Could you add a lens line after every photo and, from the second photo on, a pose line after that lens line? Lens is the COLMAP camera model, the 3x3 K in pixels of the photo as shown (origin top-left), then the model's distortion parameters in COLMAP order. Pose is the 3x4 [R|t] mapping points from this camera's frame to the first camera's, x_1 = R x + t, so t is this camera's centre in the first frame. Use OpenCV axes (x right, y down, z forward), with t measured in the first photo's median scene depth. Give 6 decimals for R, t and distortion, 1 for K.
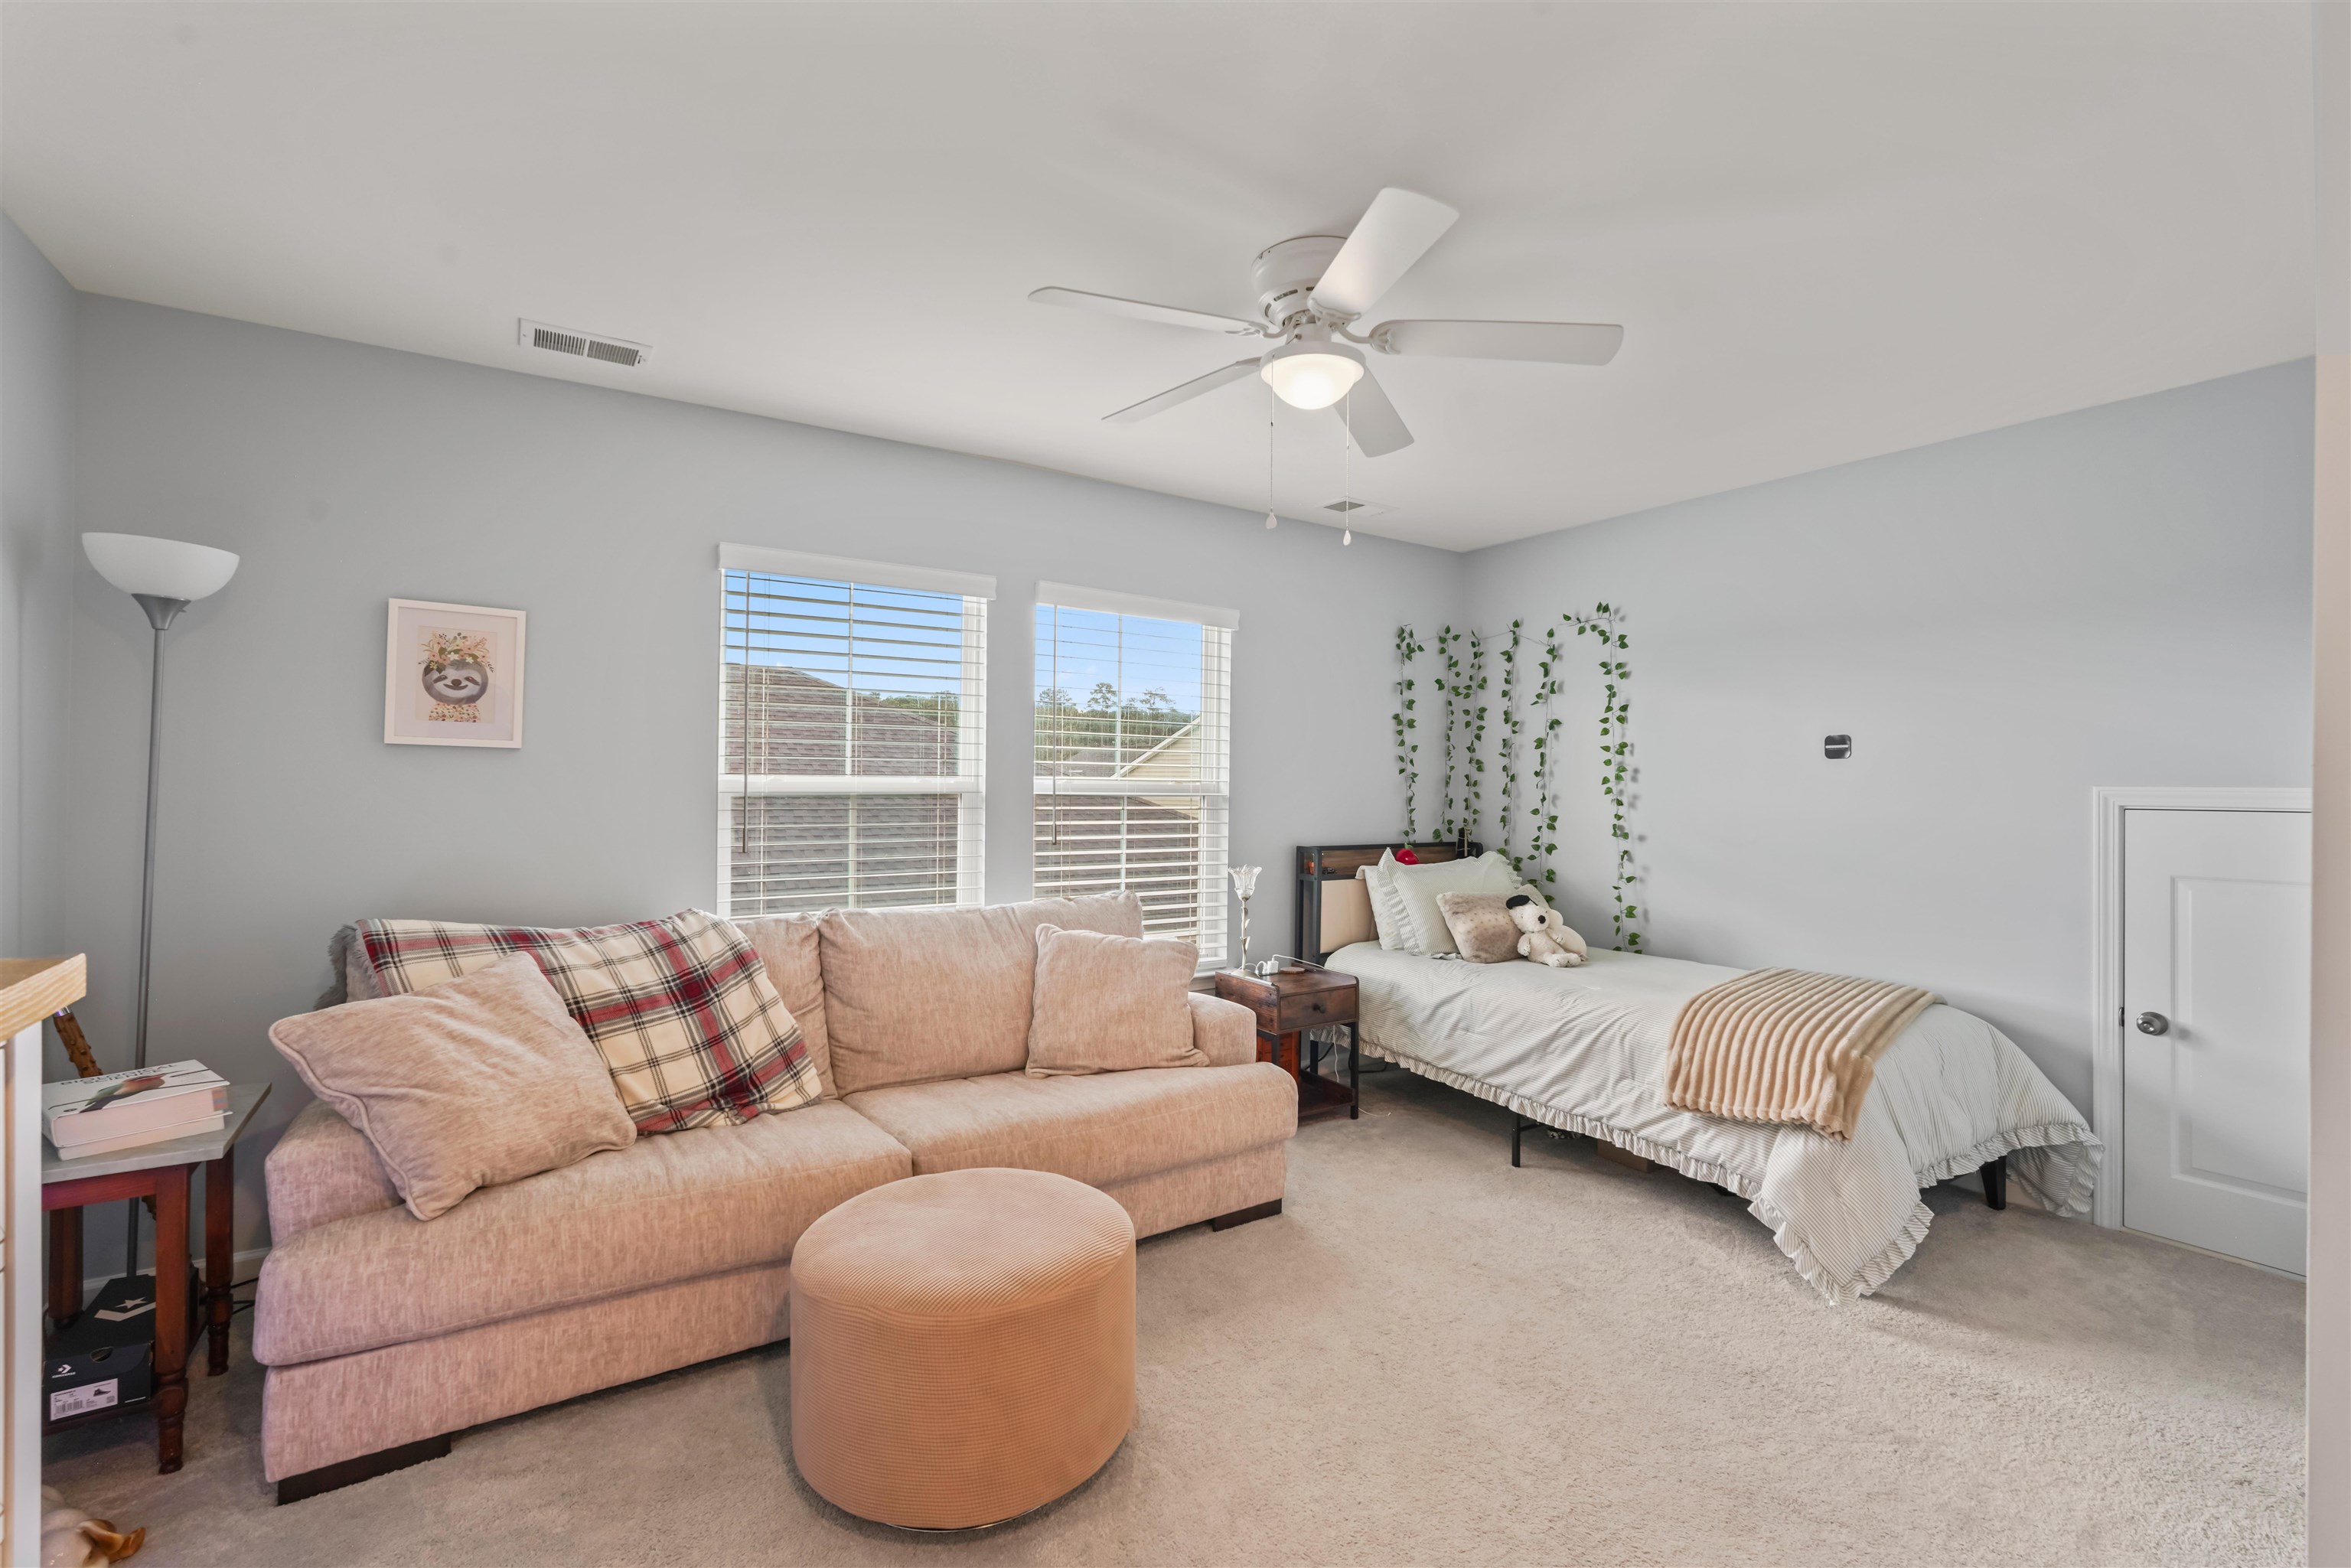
lens RADIAL K [[1034.5, 0, 1177.4], [0, 1034.5, 780.0], [0, 0, 1]] dist [-0.003262, 0.001289]
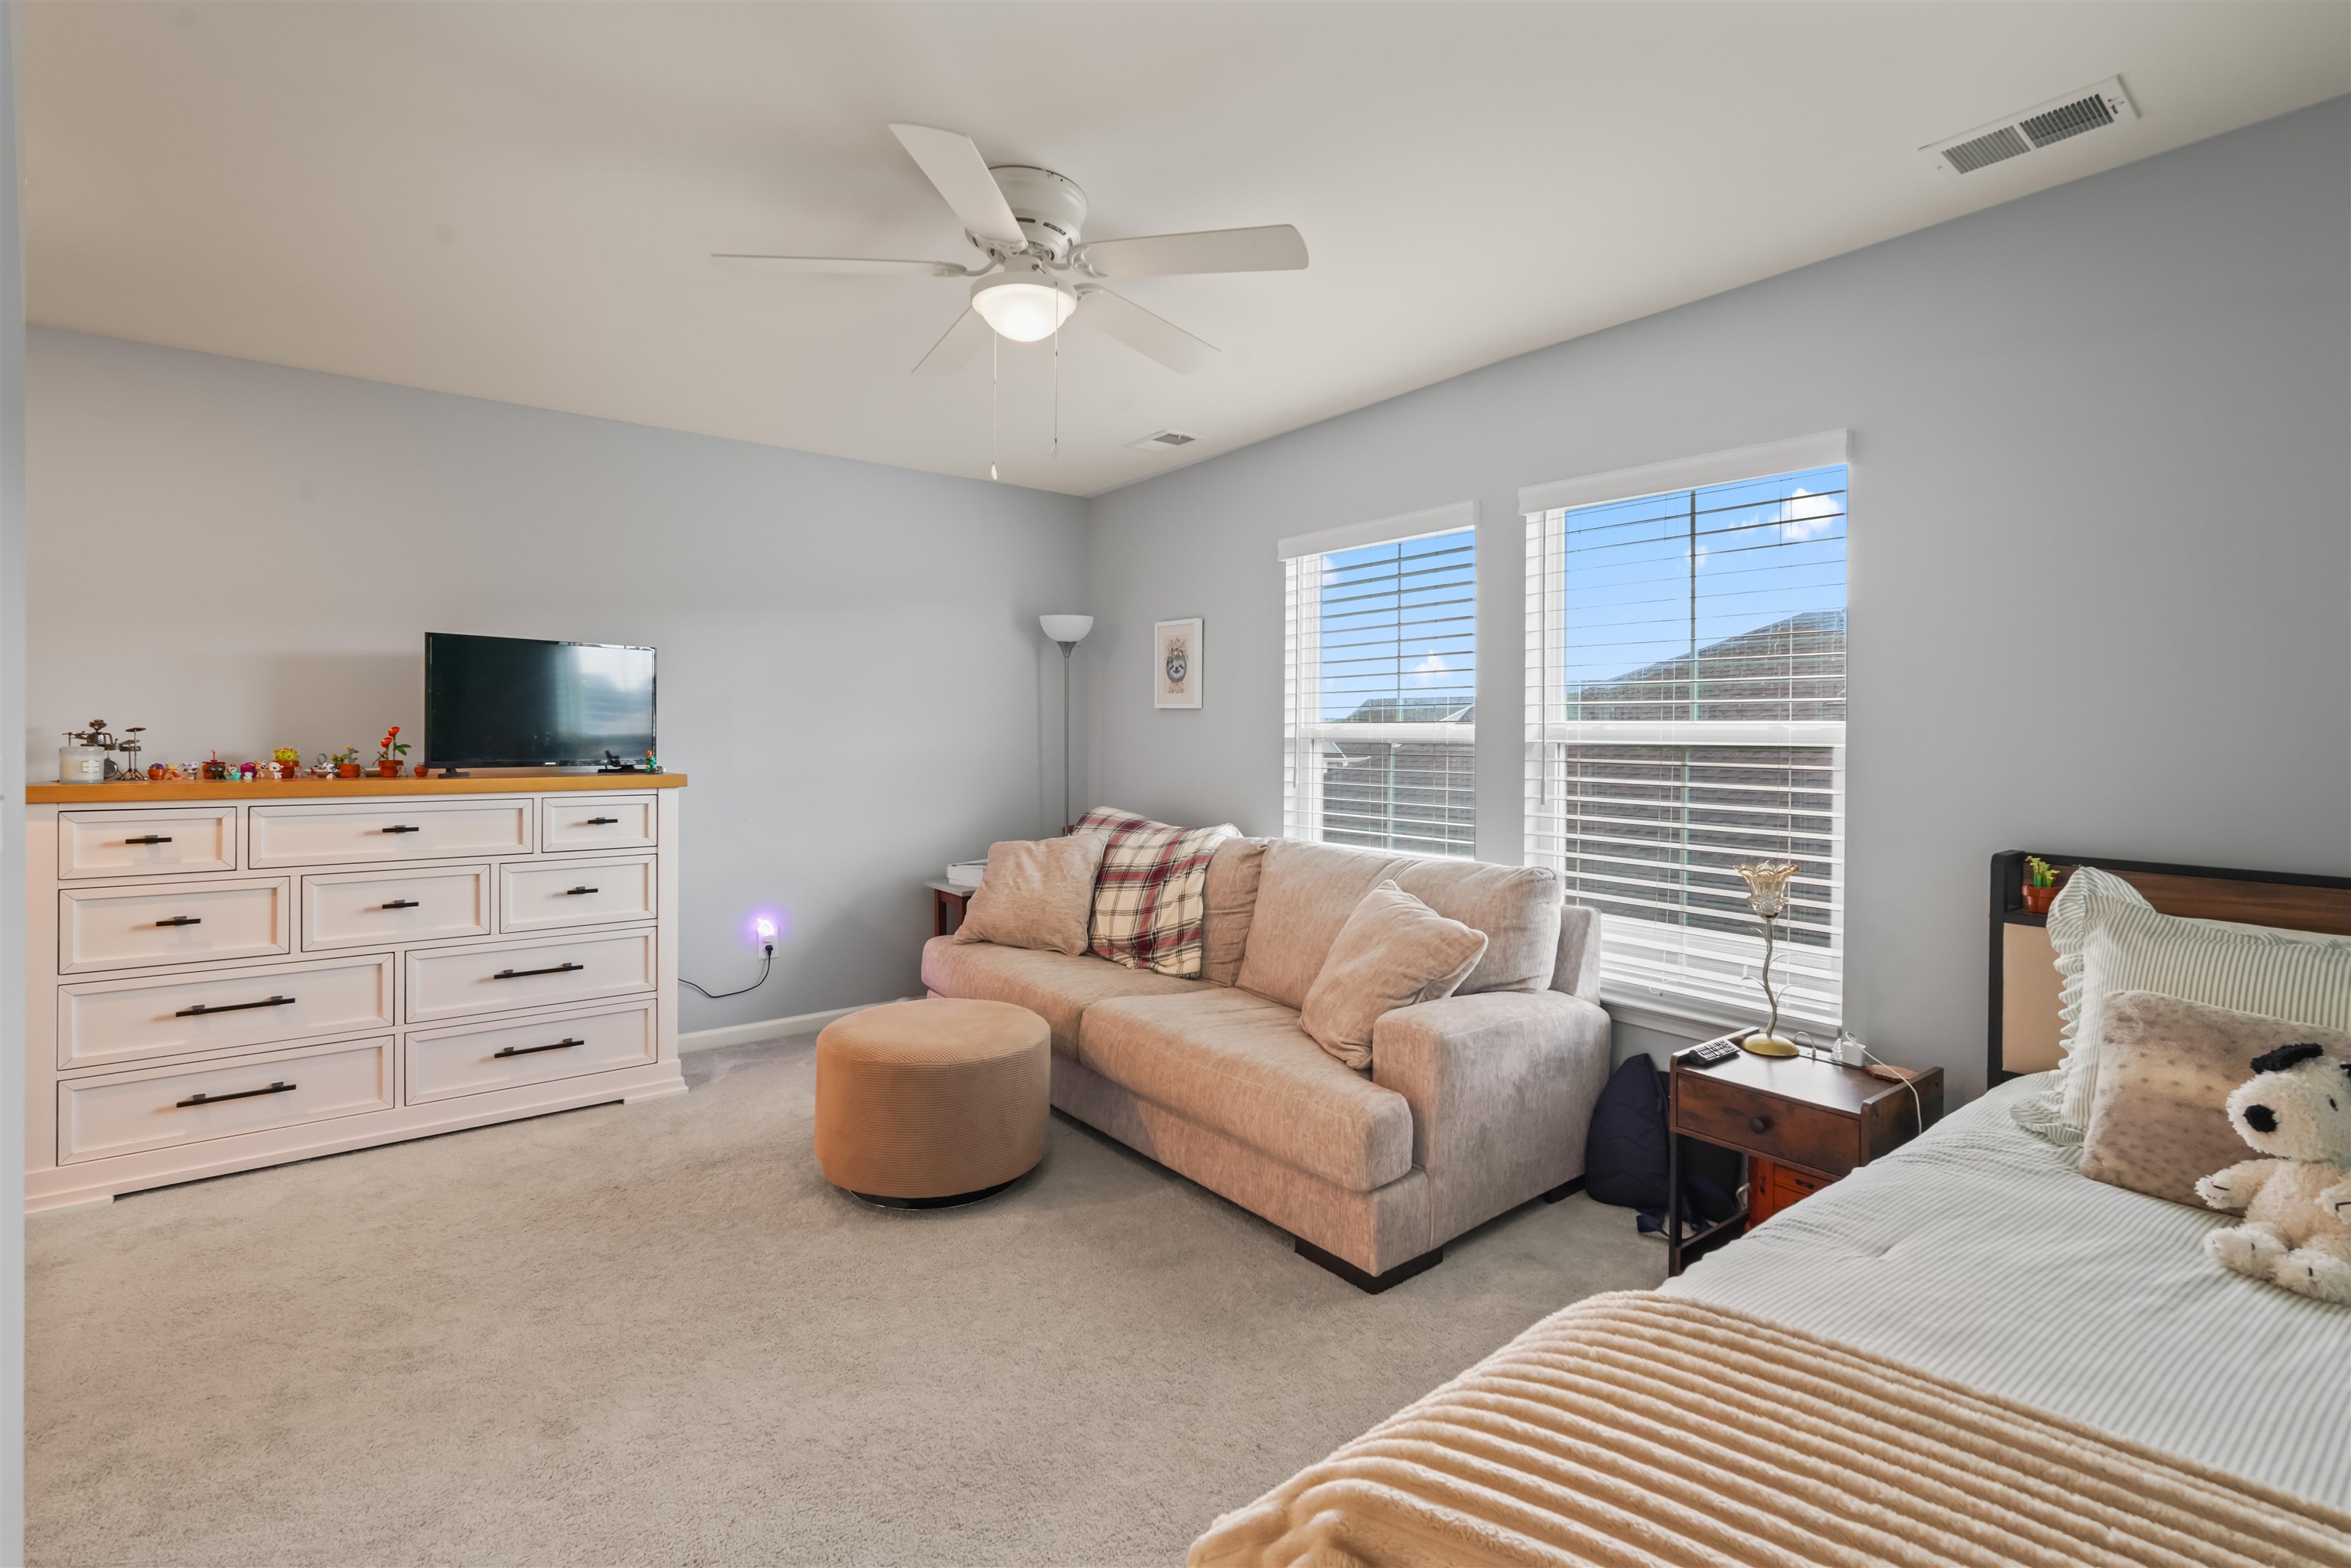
lens RADIAL K [[1034.5, 0, 1141.2], [0, 1034.5, 739.5], [0, 0, 1]] dist [-0.003262, 0.001289]
pose [[0.063222, -0.004593, -0.997989, 1.003116], [-0.006296, 0.999968, -0.005001, 0.026514], [0.997980, 0.006600, 0.063191, 0.935158]]
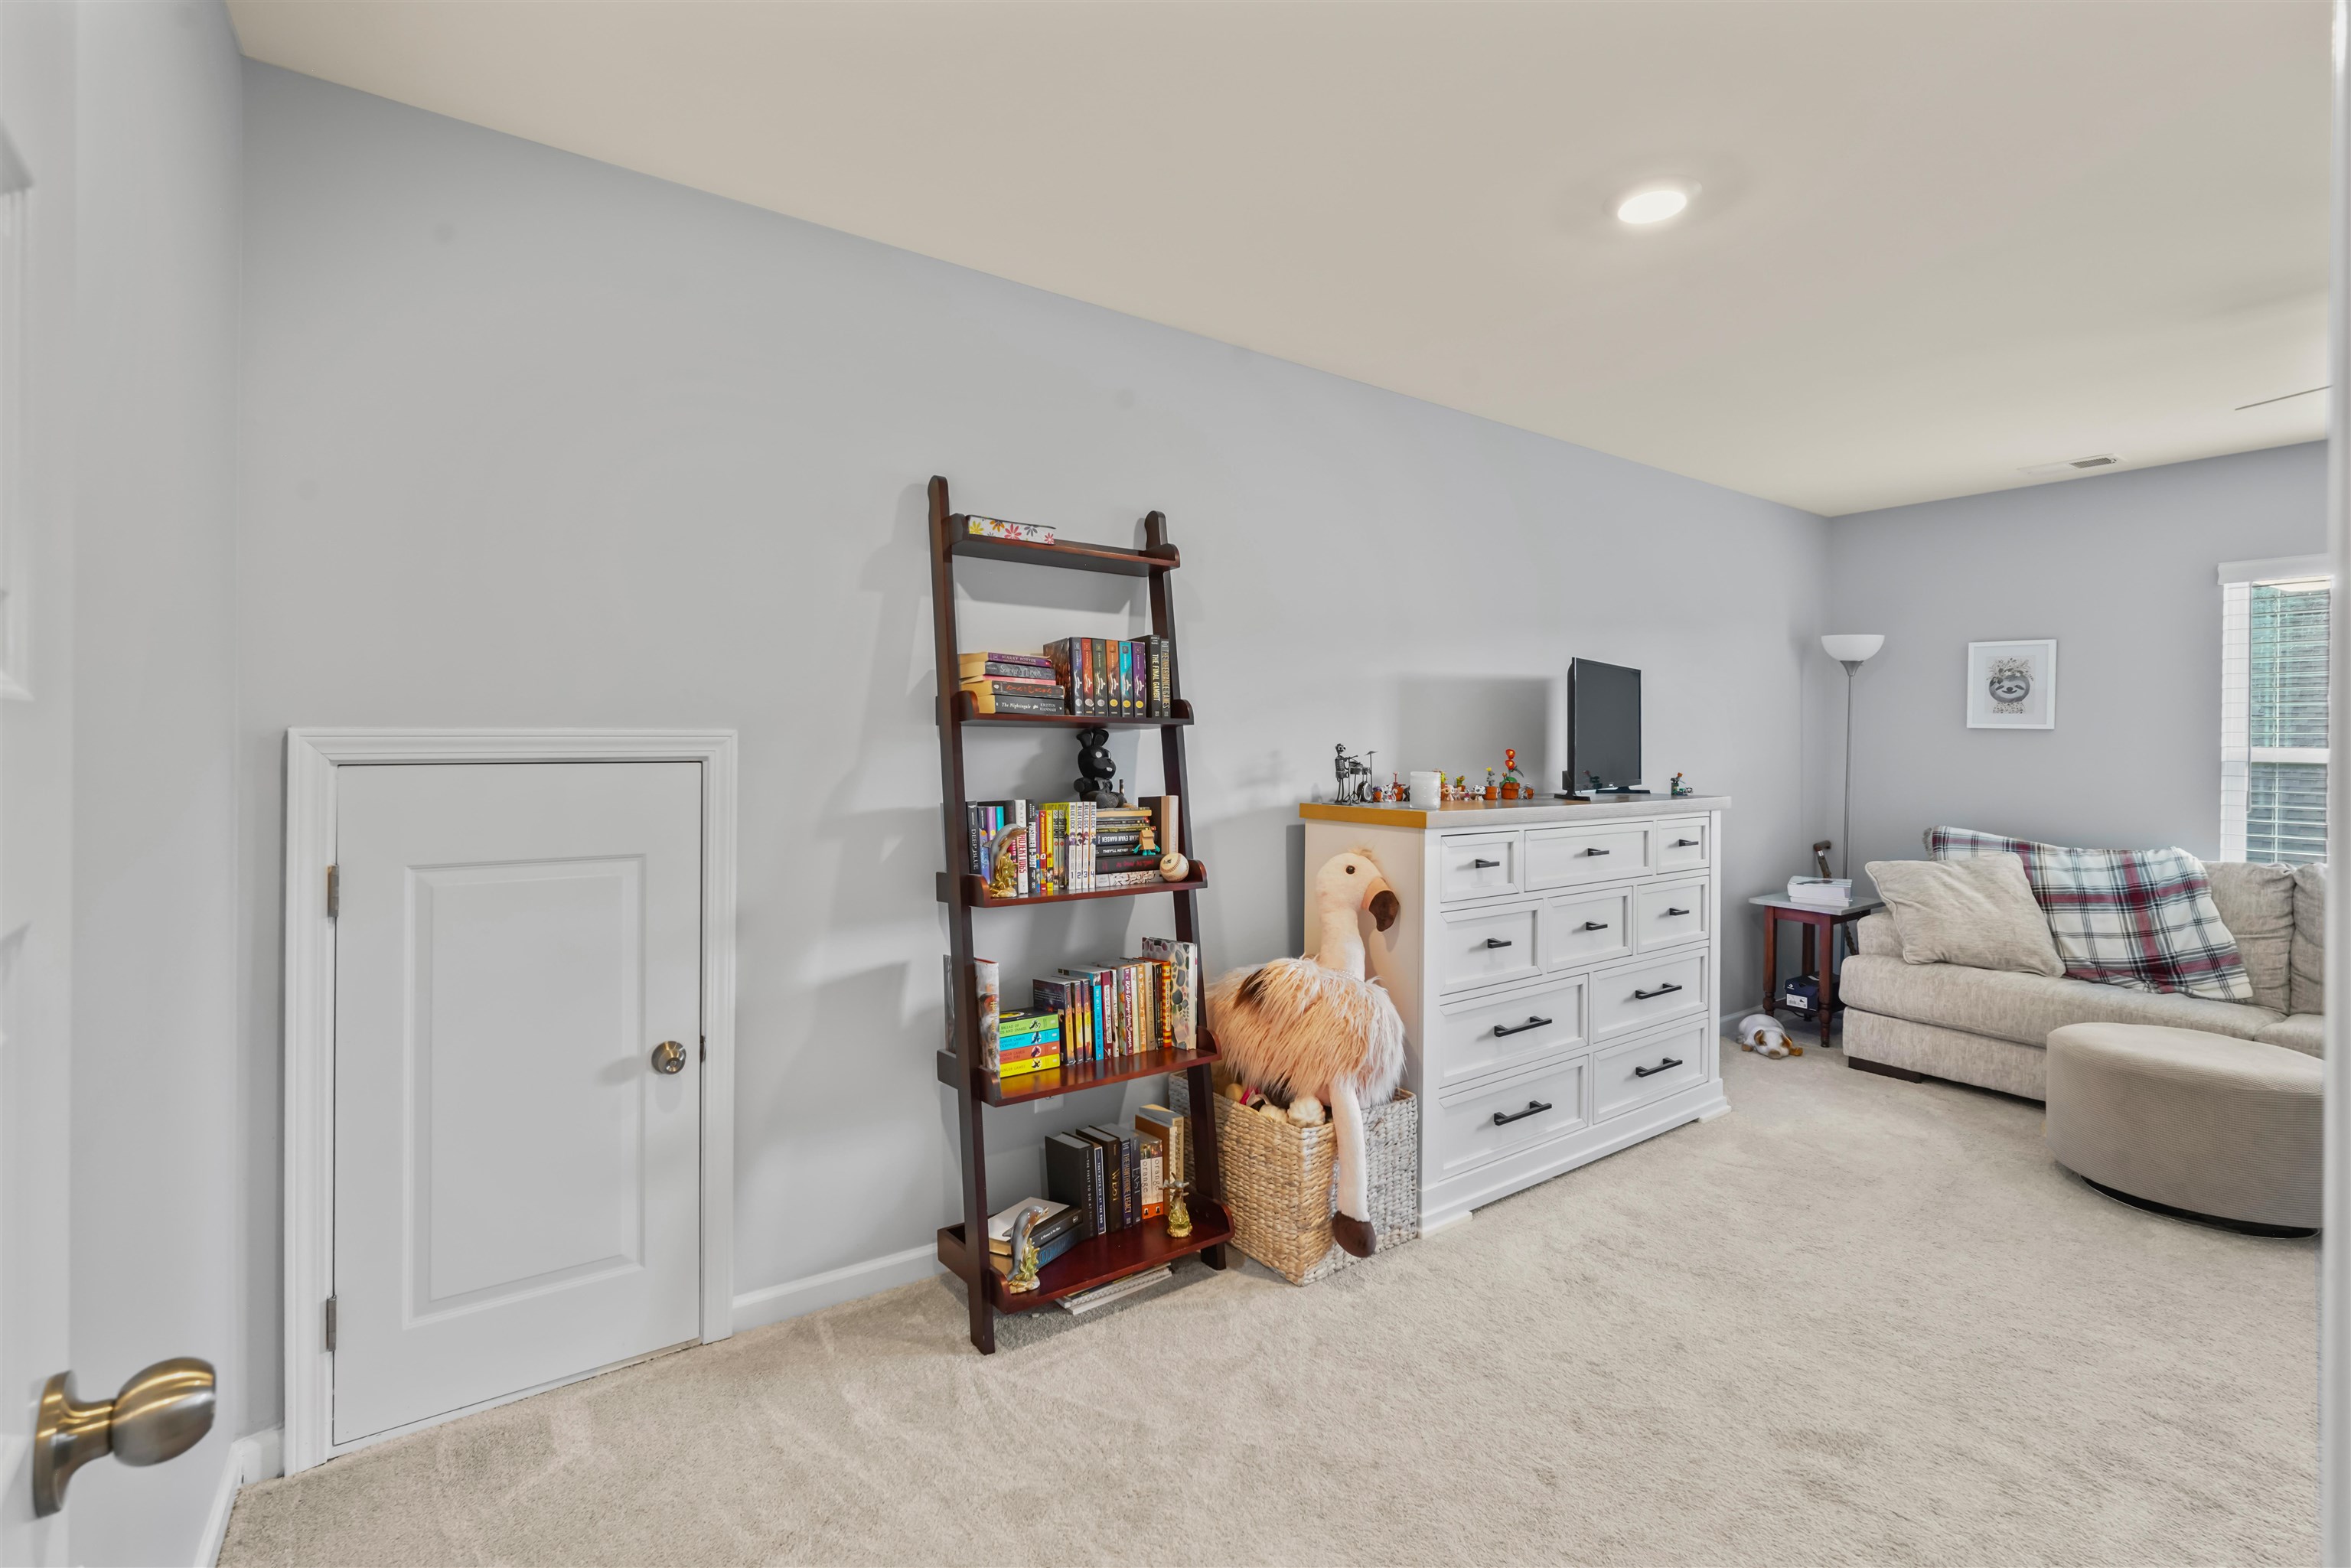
lens RADIAL K [[1034.5, 0, 1171.2], [0, 1034.5, 728.4], [0, 0, 1]] dist [-0.003262, 0.001289]
pose [[0.033741, -0.015481, -0.999311, 0.965110], [-0.010431, 0.999820, -0.015841, 0.006773], [0.999376, 0.010959, 0.033574, -0.403555]]
